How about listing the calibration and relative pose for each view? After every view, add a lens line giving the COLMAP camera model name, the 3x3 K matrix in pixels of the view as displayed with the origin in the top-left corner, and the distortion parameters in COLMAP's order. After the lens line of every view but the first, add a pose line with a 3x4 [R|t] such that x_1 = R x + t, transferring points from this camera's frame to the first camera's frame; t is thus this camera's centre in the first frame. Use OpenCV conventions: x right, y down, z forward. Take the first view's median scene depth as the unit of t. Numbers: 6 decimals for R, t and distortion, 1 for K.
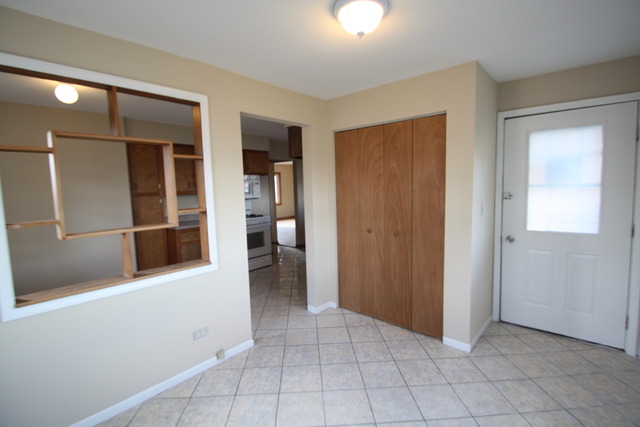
lens RADIAL K [[299.9, 0, 317.3], [0, 299.9, 212.5], [0, 0, 1]] dist [0.019249, -0.021943]
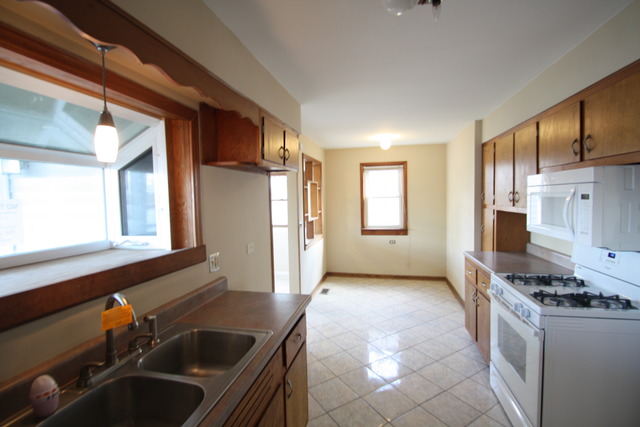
lens RADIAL K [[299.9, 0, 317.3], [0, 299.9, 212.5], [0, 0, 1]] dist [0.019249, -0.021943]
pose [[-0.872385, 0.070903, -0.483649, 0.314466], [0.000256, 0.989490, 0.144599, -0.230422], [0.488819, 0.126023, -0.863235, 2.101988]]
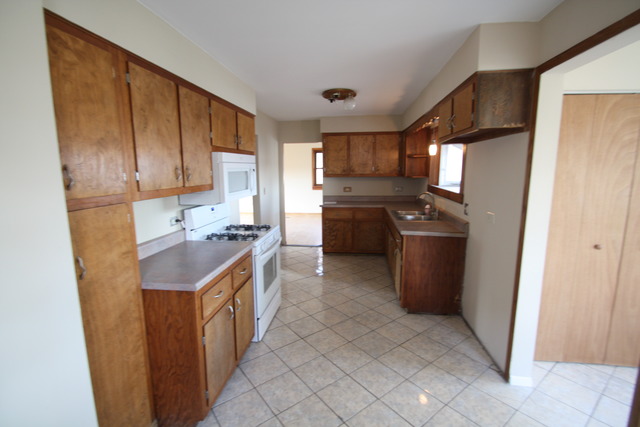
lens RADIAL K [[299.9, 0, 317.3], [0, 299.9, 212.5], [0, 0, 1]] dist [0.019249, -0.021943]
pose [[0.820776, -0.061822, 0.567896, -0.799868], [0.033741, 0.997638, 0.059837, -0.086643], [-0.570253, -0.029951, 0.820923, 0.862201]]
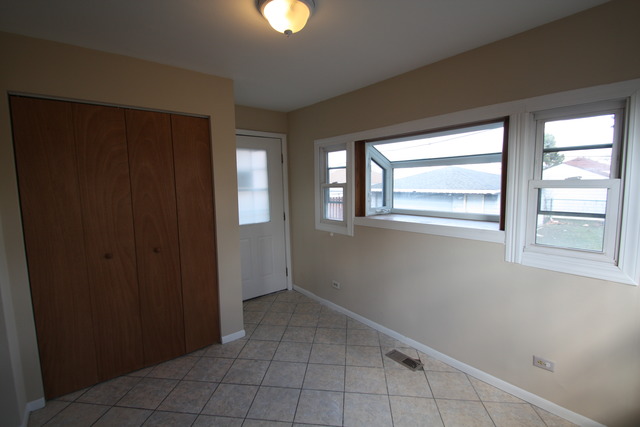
lens RADIAL K [[299.9, 0, 317.3], [0, 299.9, 212.5], [0, 0, 1]] dist [0.019249, -0.021943]
pose [[0.157140, -0.071456, 0.984988, -0.459229], [0.106621, 0.992777, 0.055011, -0.026872], [-0.981804, 0.096376, 0.163624, 0.432842]]
